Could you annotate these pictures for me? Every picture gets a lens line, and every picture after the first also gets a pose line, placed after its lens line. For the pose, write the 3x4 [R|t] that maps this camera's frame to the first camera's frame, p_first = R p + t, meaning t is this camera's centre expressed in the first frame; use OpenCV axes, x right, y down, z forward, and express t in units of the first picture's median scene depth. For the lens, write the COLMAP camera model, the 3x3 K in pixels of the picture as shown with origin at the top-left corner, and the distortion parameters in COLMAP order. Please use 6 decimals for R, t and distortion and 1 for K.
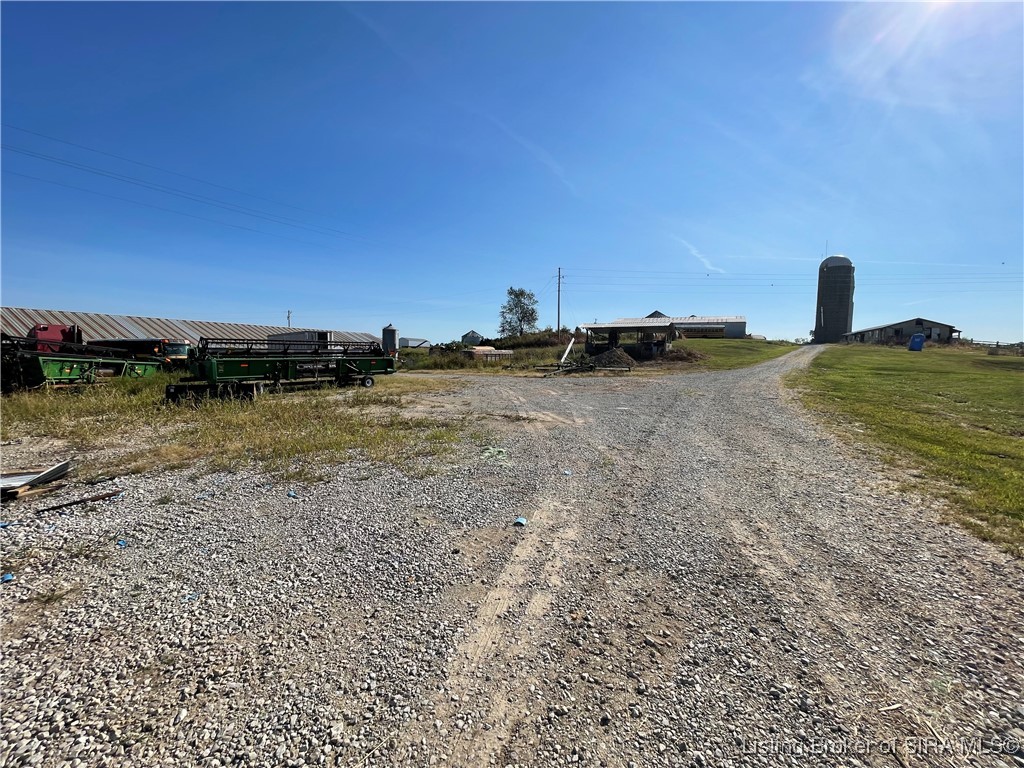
lens RADIAL K [[410.8, 0, 510.6], [0, 410.8, 383.0], [0, 0, 1]] dist [-0.003664, 0.000608]
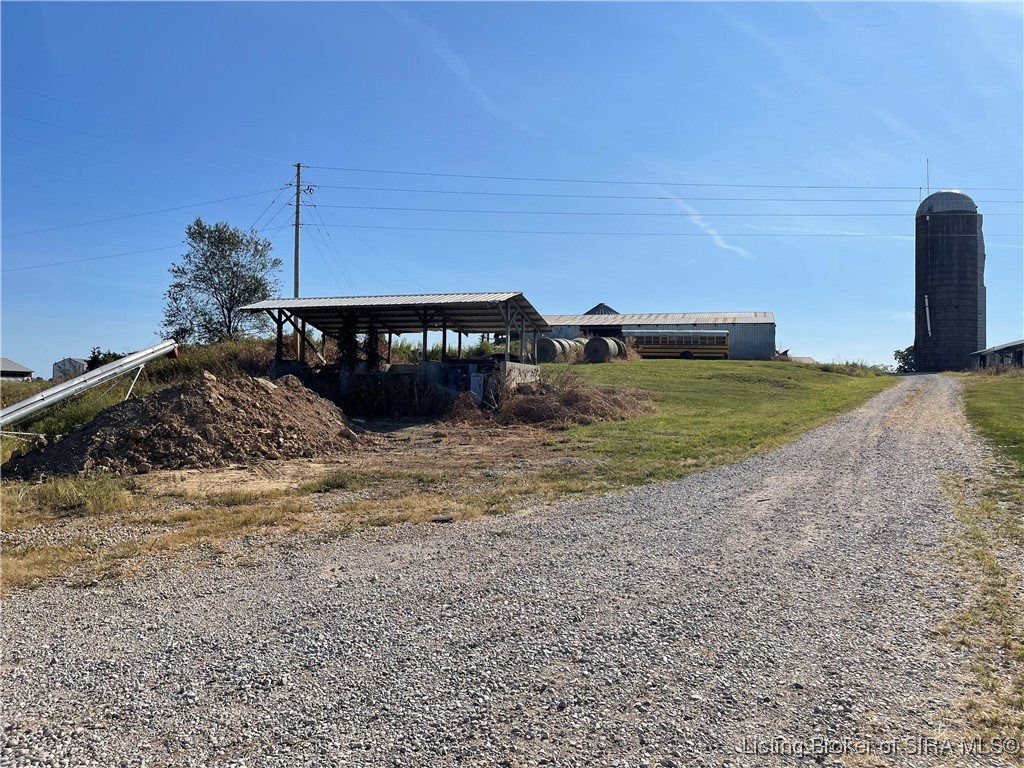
lens RADIAL K [[770.7, 0, 498.9], [0, 770.7, 365.0], [0, 0, 1]] dist [0.086497, -0.105946]
pose [[0.986496, 0.007126, 0.163628, 0.455657], [0.010218, 0.994429, -0.104908, -0.057637], [-0.163464, 0.105163, 0.980928, 0.728061]]
